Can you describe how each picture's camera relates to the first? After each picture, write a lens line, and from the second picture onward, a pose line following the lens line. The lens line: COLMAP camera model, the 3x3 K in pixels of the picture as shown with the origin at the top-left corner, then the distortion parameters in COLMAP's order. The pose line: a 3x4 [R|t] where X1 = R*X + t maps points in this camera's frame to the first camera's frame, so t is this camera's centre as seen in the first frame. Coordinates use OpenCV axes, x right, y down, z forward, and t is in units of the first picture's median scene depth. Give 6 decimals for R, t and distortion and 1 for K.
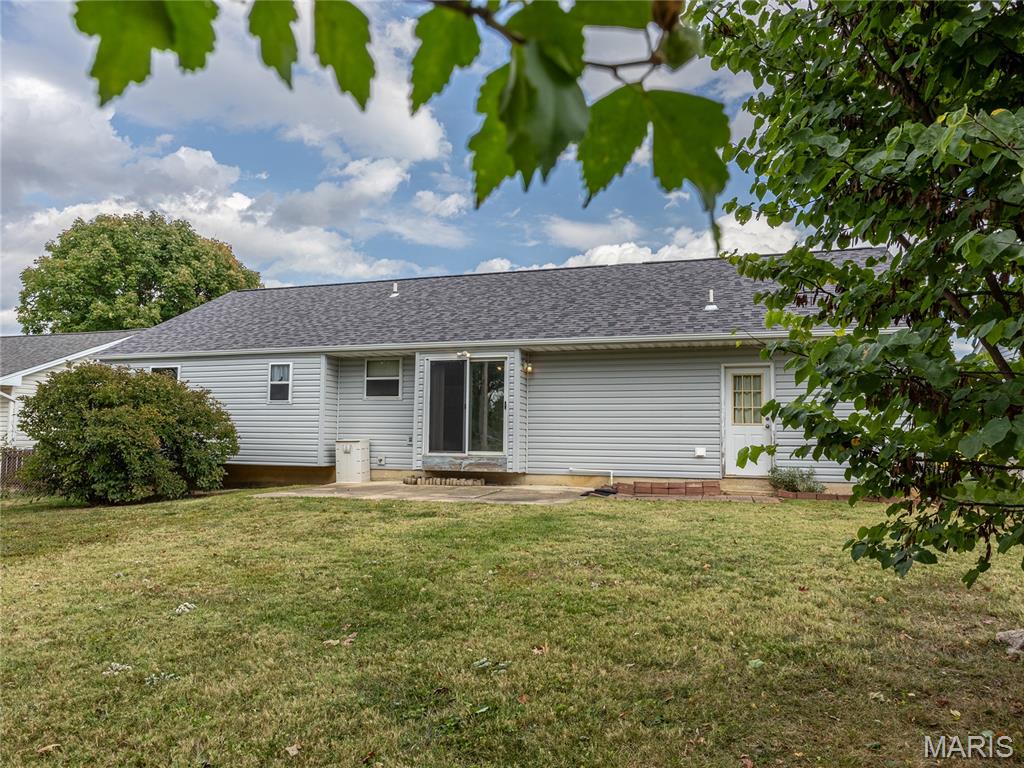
lens RADIAL K [[678.4, 0, 512.0], [0, 678.4, 384.0], [0, 0, 1]] dist [-0.000904, -0.000796]
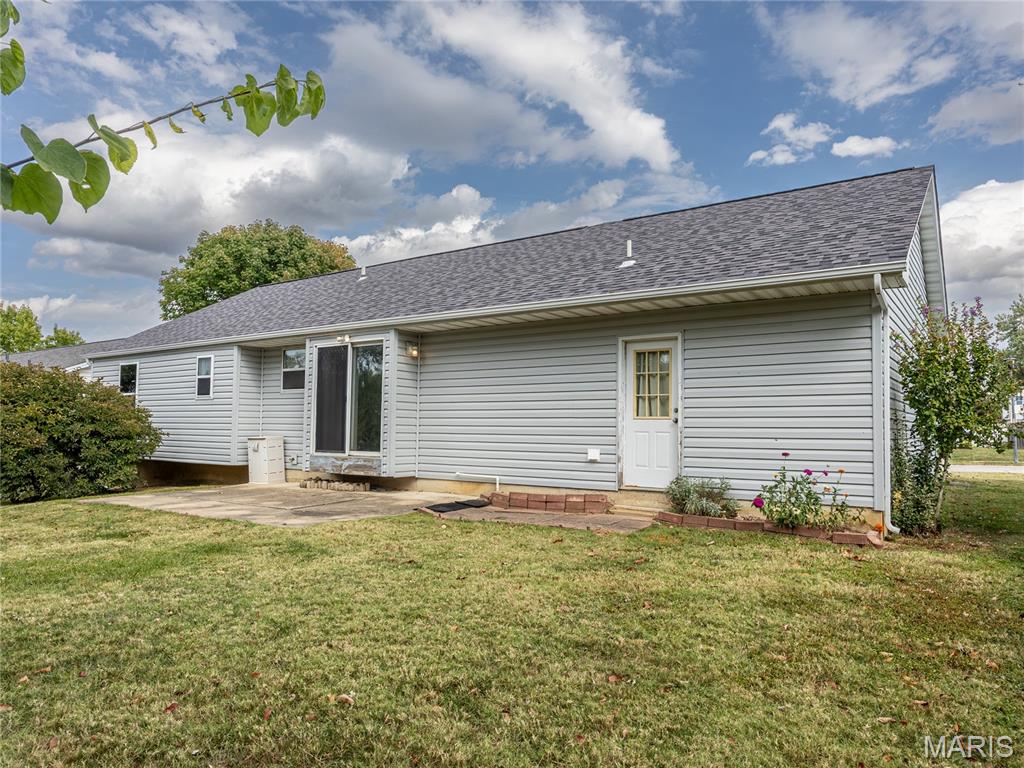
lens RADIAL K [[678.9, 0, 491.2], [0, 678.9, 389.9], [0, 0, 1]] dist [0.002056, 0.000099]
pose [[0.961049, -0.019225, -0.275709, 0.344147], [0.025414, 0.999498, 0.018892, 0.009539], [0.275208, -0.025163, 0.961055, 0.219501]]
